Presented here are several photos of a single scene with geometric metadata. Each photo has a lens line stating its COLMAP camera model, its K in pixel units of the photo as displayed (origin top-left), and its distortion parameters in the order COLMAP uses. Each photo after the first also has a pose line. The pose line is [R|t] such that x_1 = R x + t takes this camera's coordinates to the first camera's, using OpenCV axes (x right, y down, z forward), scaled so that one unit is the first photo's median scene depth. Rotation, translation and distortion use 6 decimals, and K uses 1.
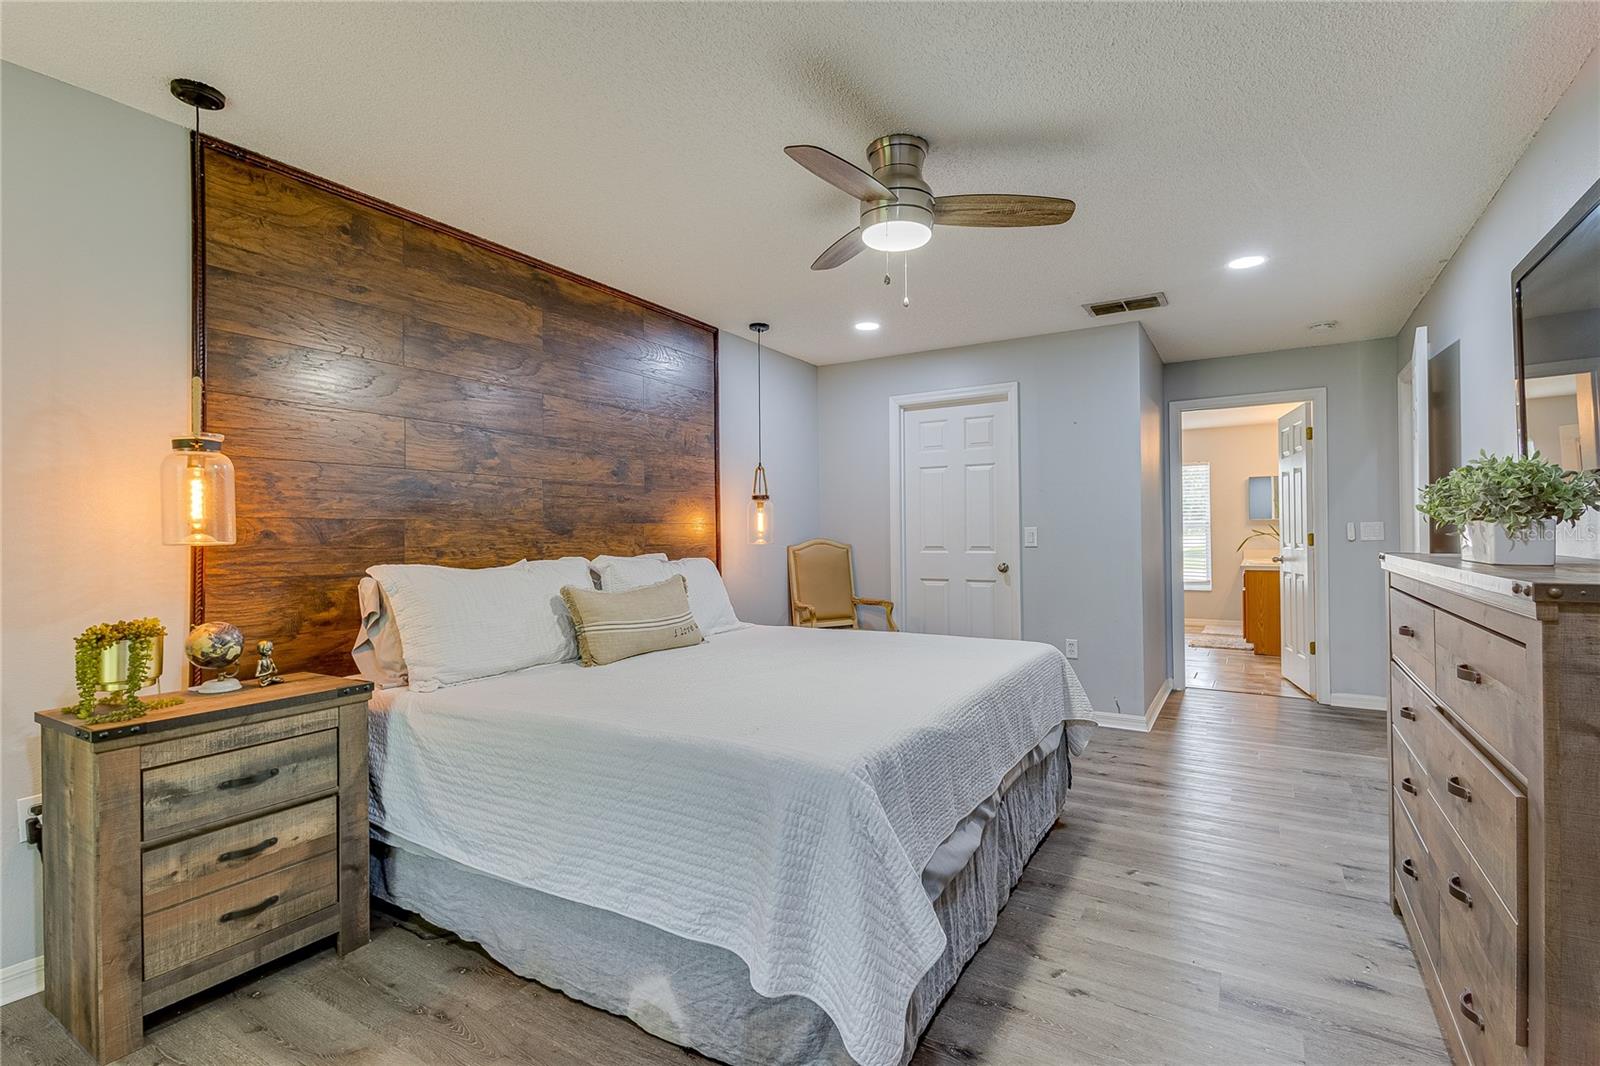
lens RADIAL K [[739.7, 0, 801.5], [0, 739.7, 532.1], [0, 0, 1]] dist [0.013734, -0.007175]
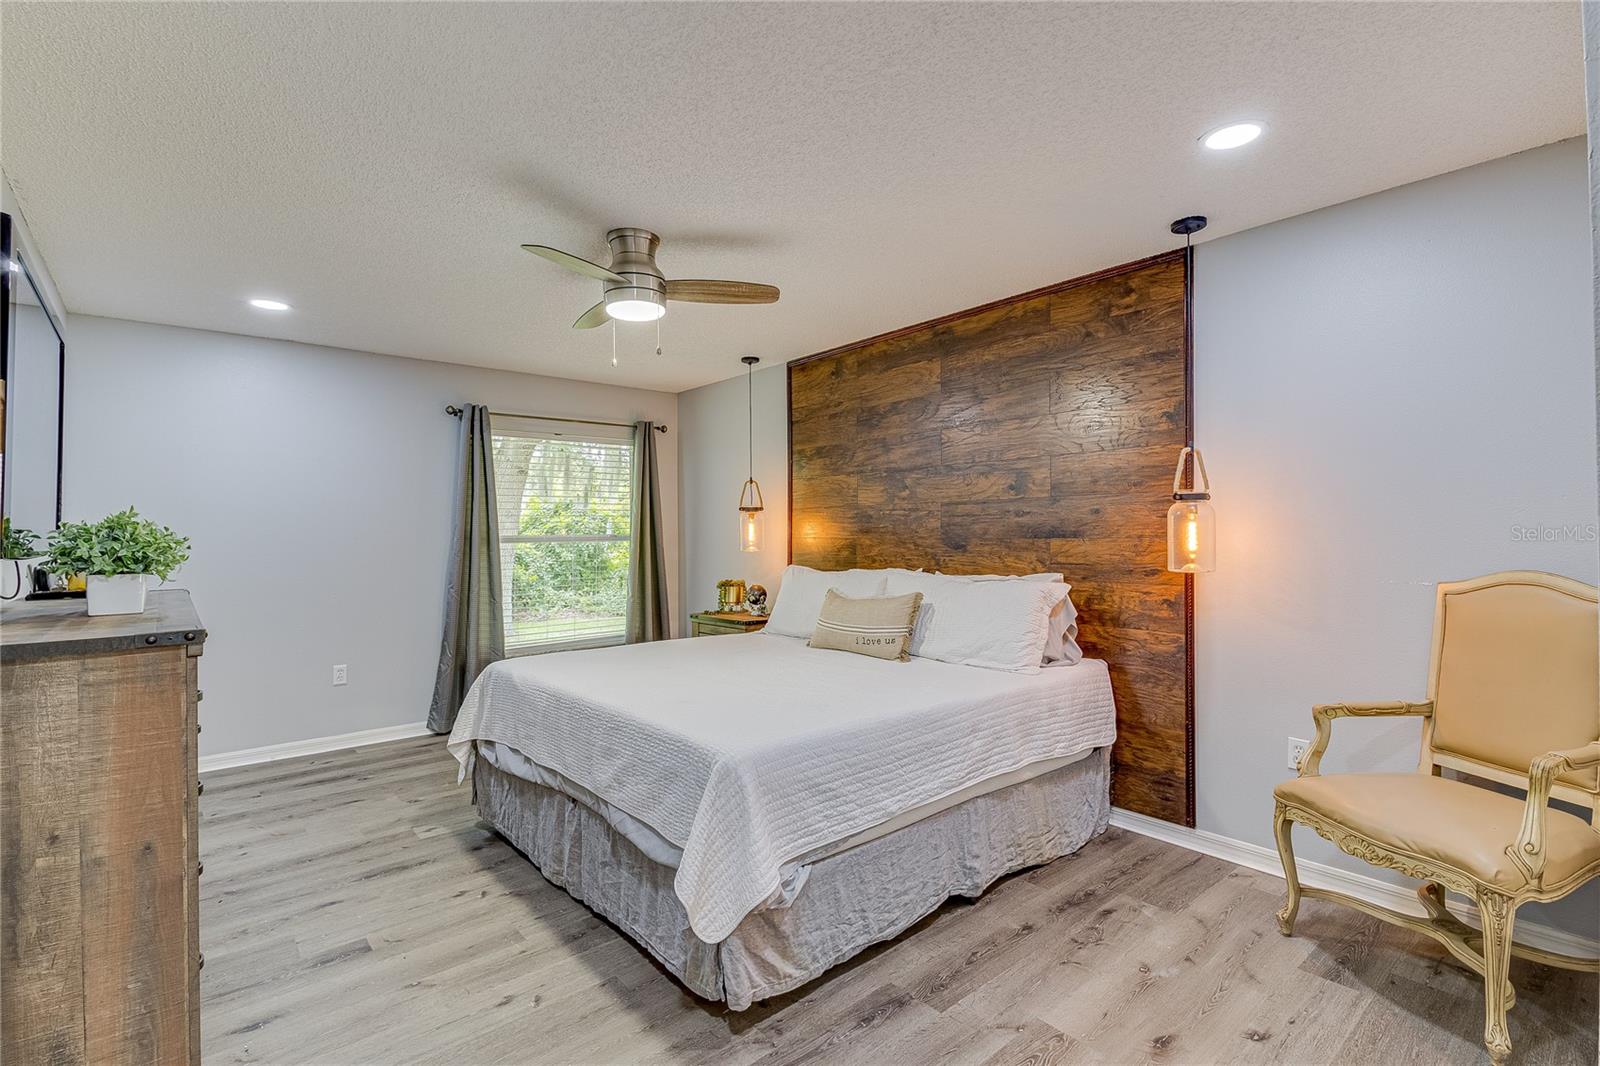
lens RADIAL K [[739.7, 0, 805.5], [0, 739.7, 528.7], [0, 0, 1]] dist [0.013734, -0.007175]
pose [[-0.305241, 0.005184, -0.952261, 0.886481], [0.014925, 0.999888, 0.000659, -0.034723], [0.952158, -0.014011, -0.305284, 1.214271]]
